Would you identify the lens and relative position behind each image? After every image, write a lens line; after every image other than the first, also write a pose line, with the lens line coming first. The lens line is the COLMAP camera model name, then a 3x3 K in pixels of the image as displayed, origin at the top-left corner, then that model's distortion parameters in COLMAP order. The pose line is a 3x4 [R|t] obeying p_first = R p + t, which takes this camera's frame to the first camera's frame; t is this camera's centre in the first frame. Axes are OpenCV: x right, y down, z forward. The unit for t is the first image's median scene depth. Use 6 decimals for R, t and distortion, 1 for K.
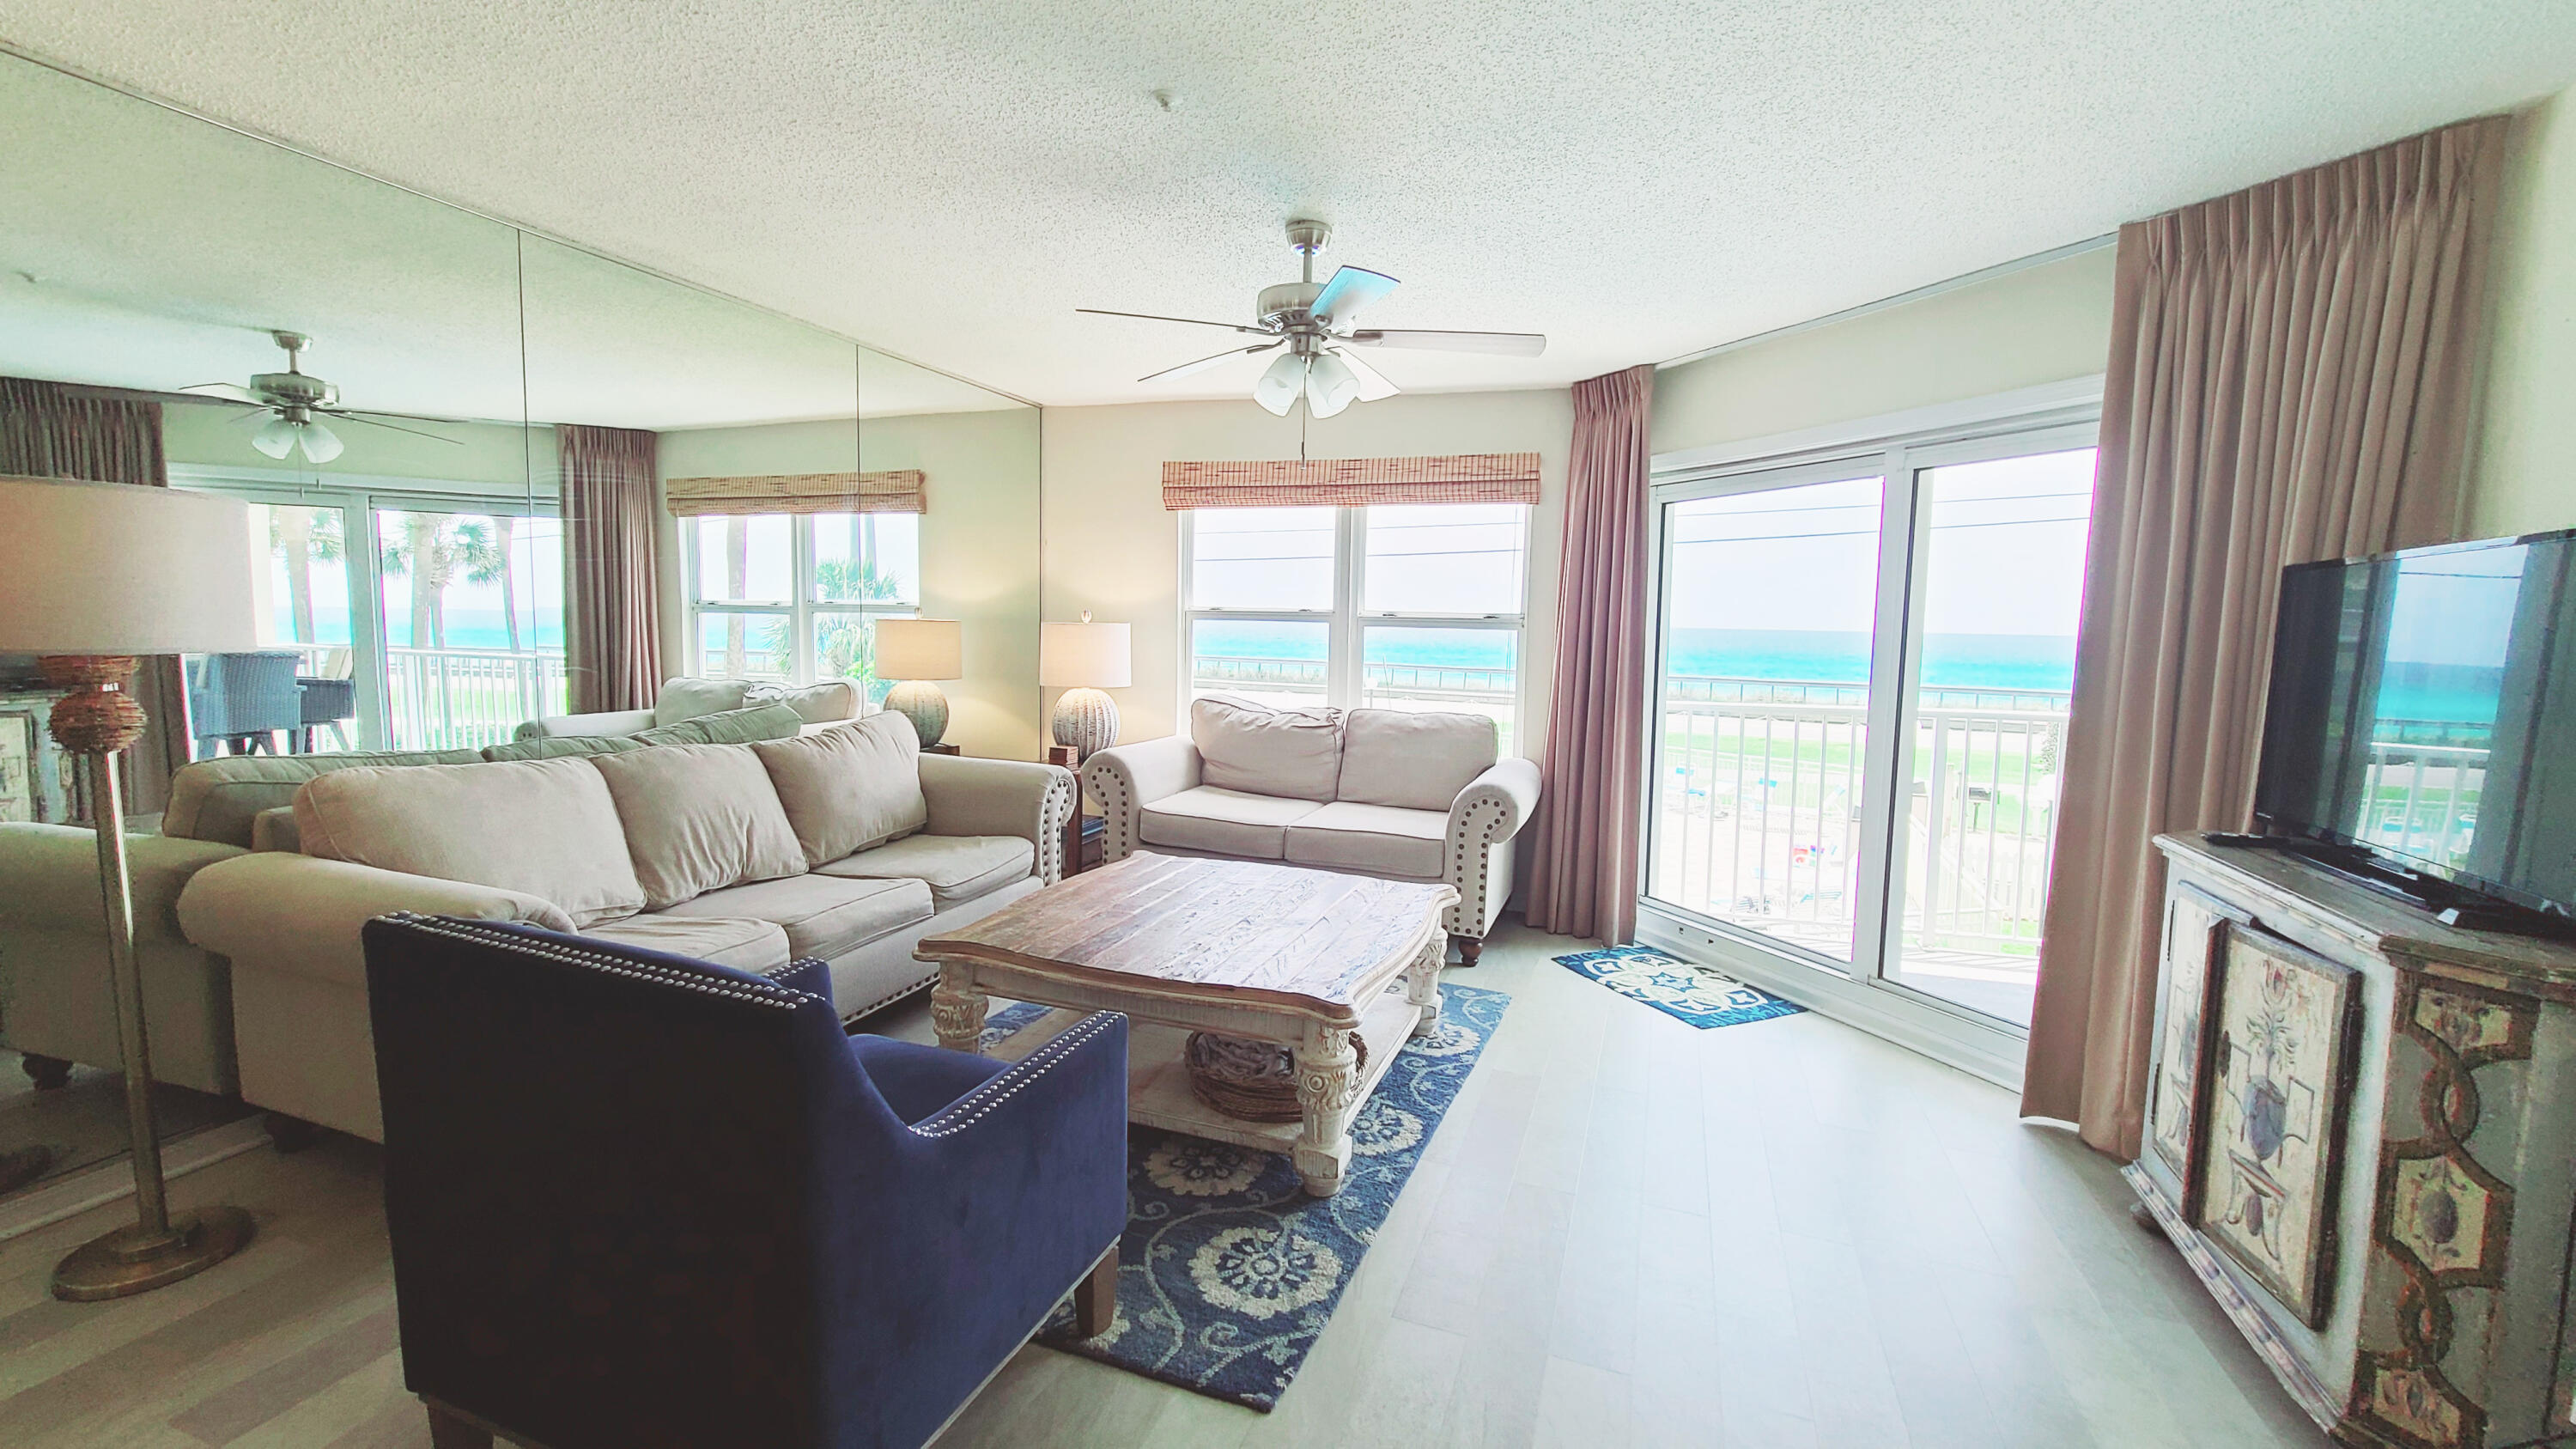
lens RADIAL K [[1048.4, 0, 1289.9], [0, 1048.4, 714.5], [0, 0, 1]] dist [-0.002907, 0.001119]
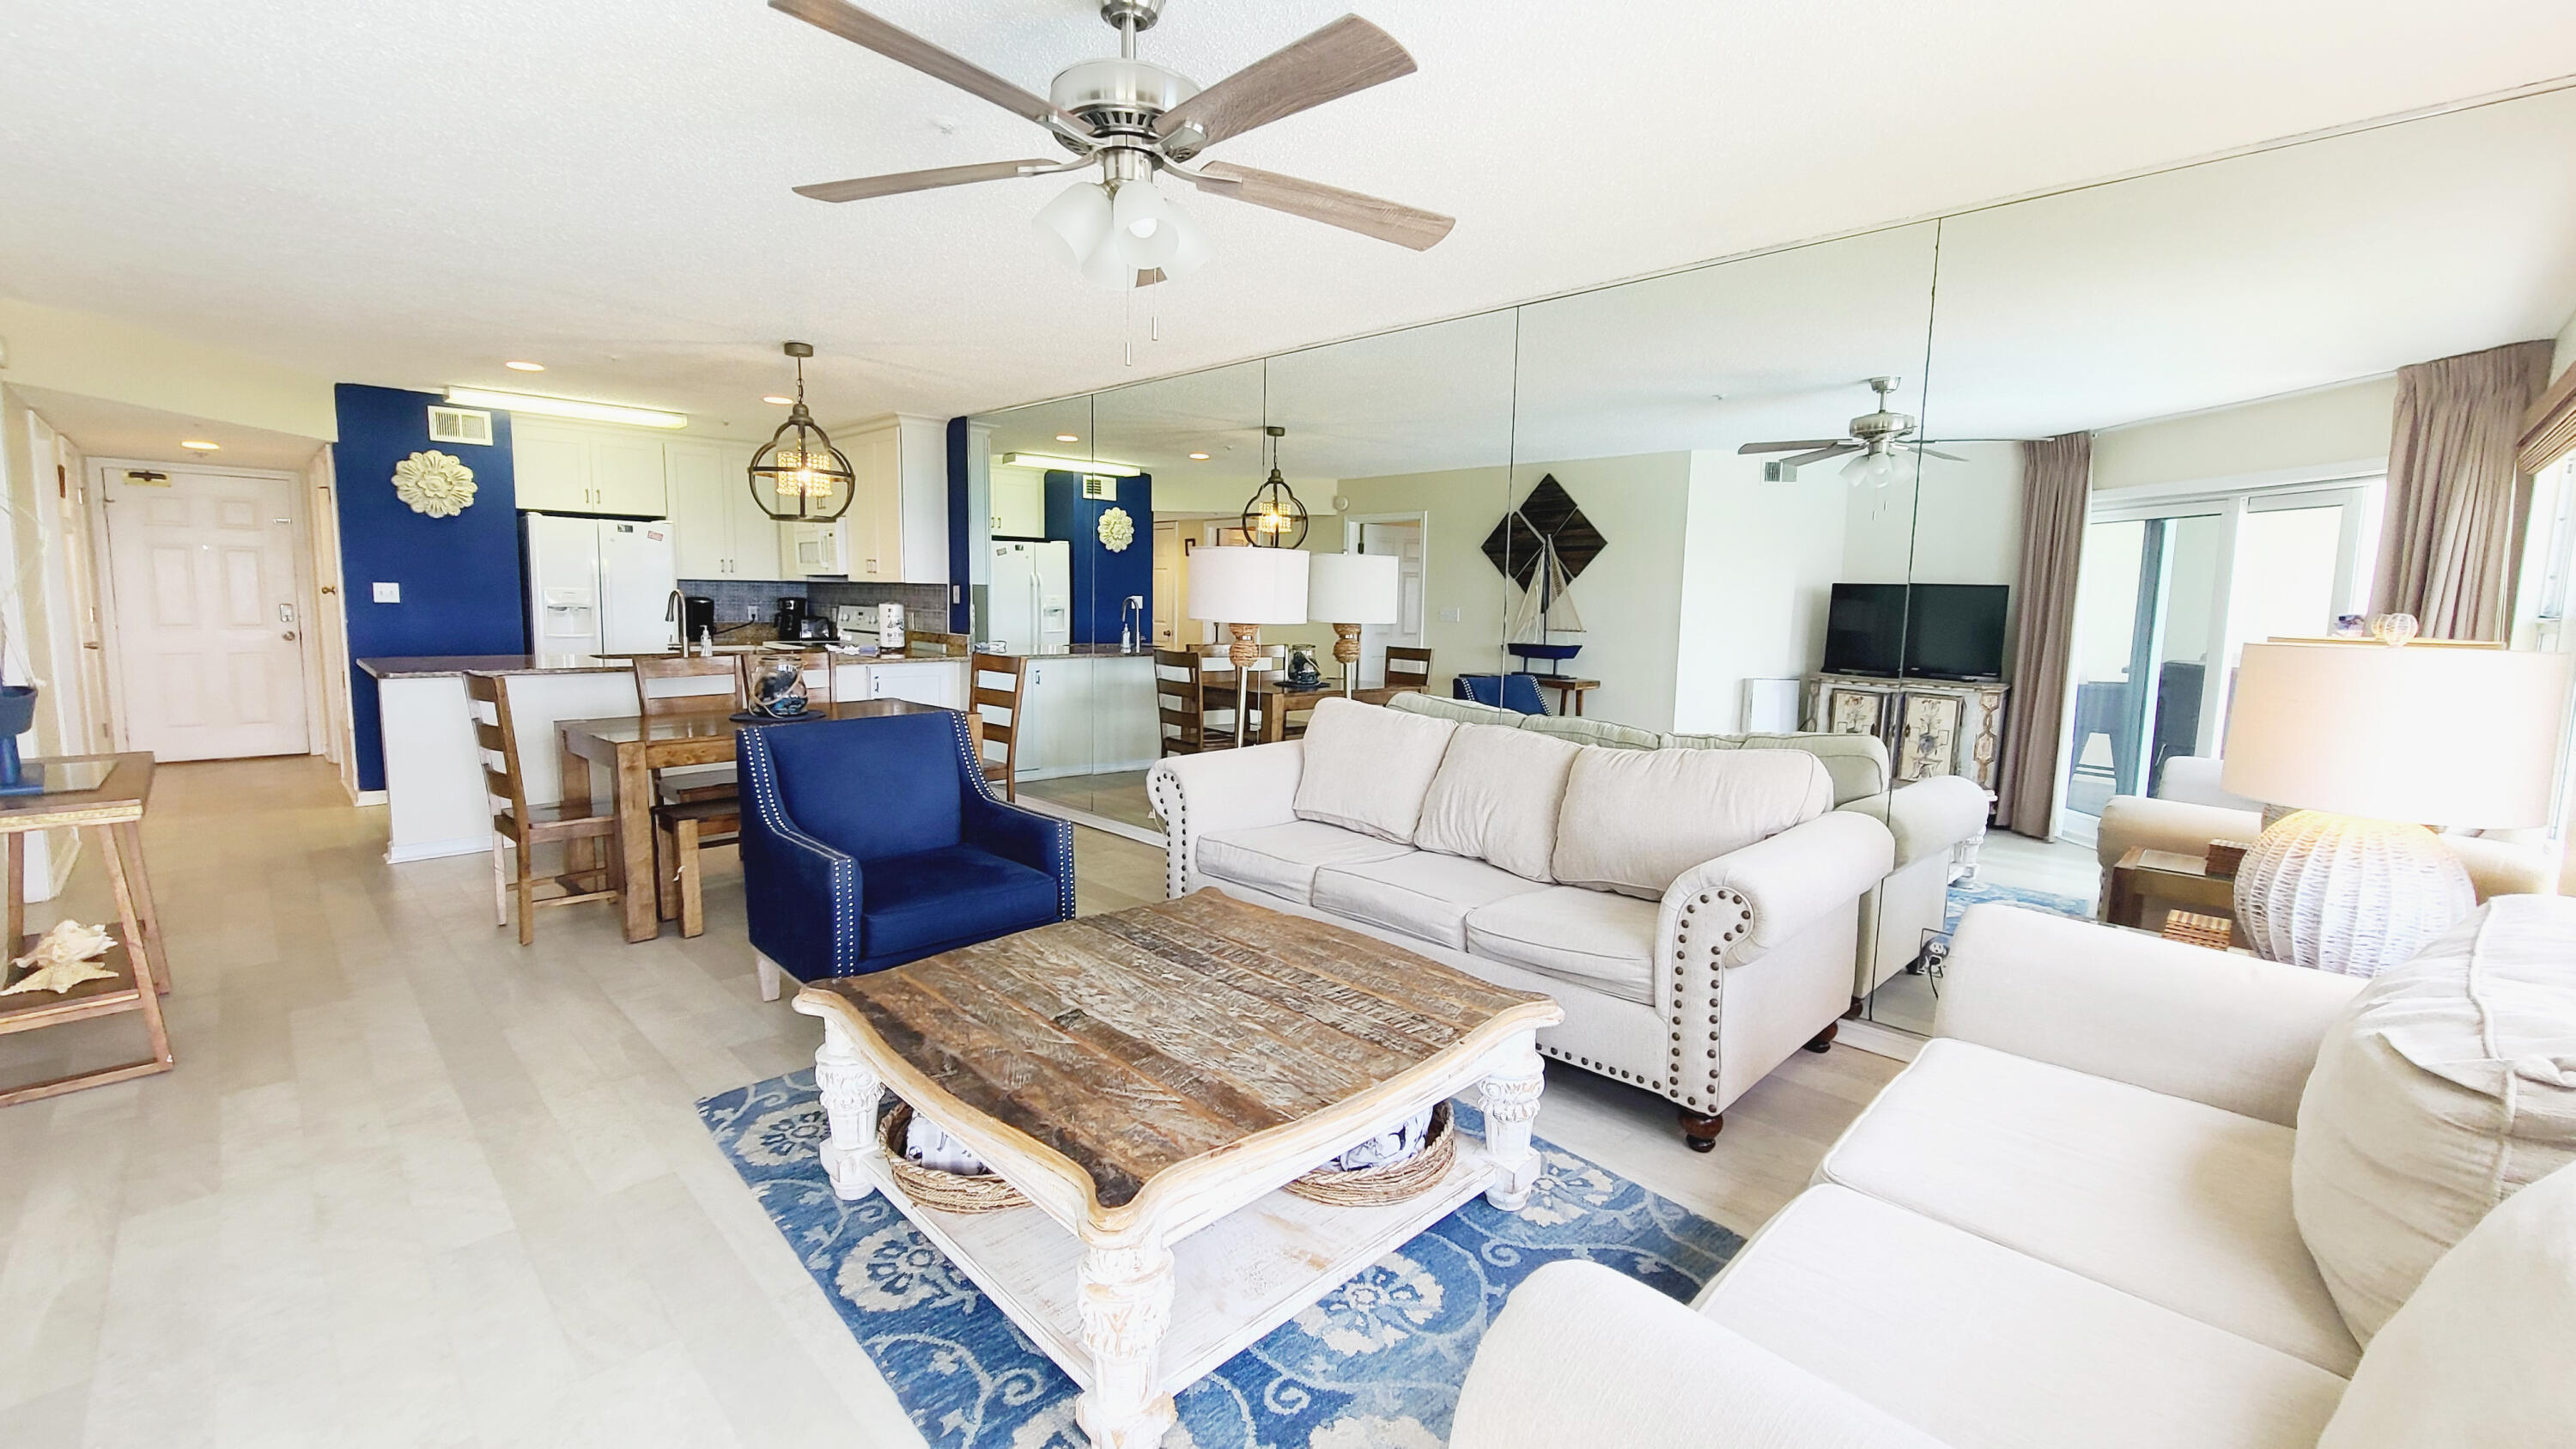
lens RADIAL K [[1048.4, 0, 1295.7], [0, 1048.4, 705.4], [0, 0, 1]] dist [-0.002907, 0.001119]
pose [[-0.419406, 0.065254, -0.905451, 0.523769], [-0.113994, 0.985732, 0.123842, -0.109752], [0.900613, 0.155156, -0.405983, 1.263274]]
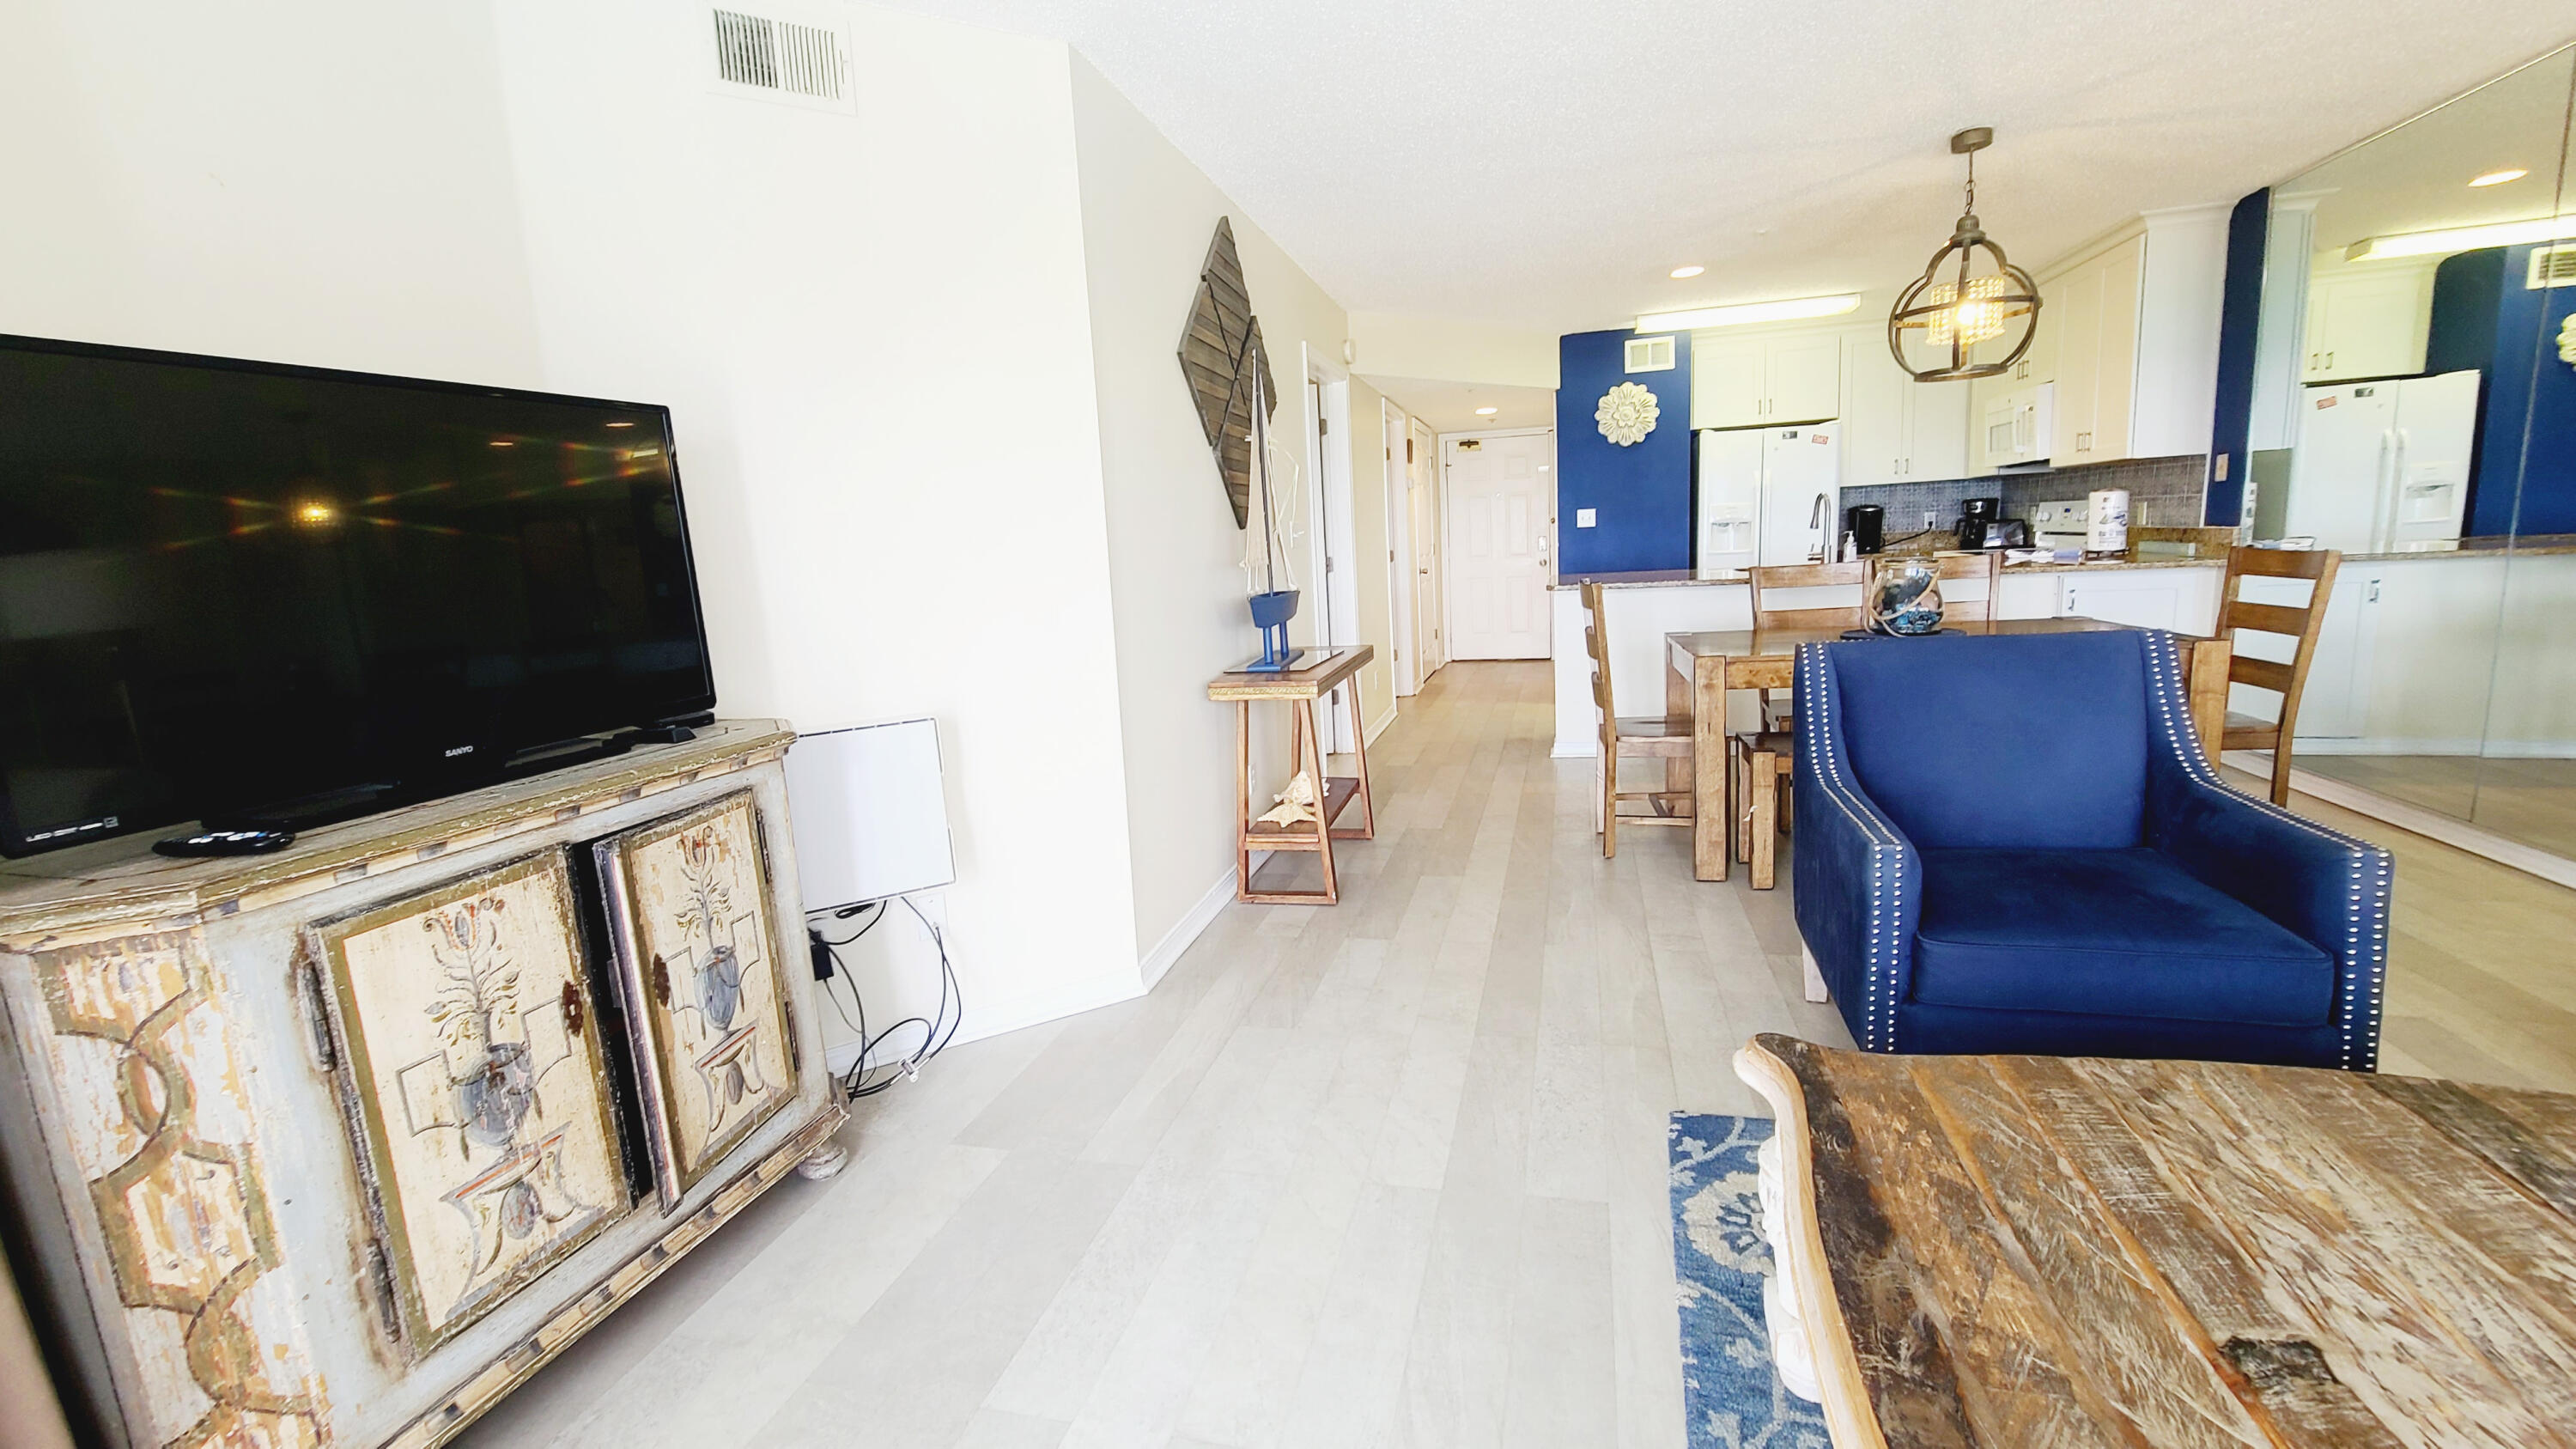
lens RADIAL K [[1048.4, 0, 1306.3], [0, 1048.4, 715.5], [0, 0, 1]] dist [-0.002907, 0.001119]
pose [[-0.995081, 0.047119, -0.087144, 0.262486], [0.023796, 0.967579, 0.251446, -0.051170], [0.096167, 0.248136, -0.963940, 1.091695]]
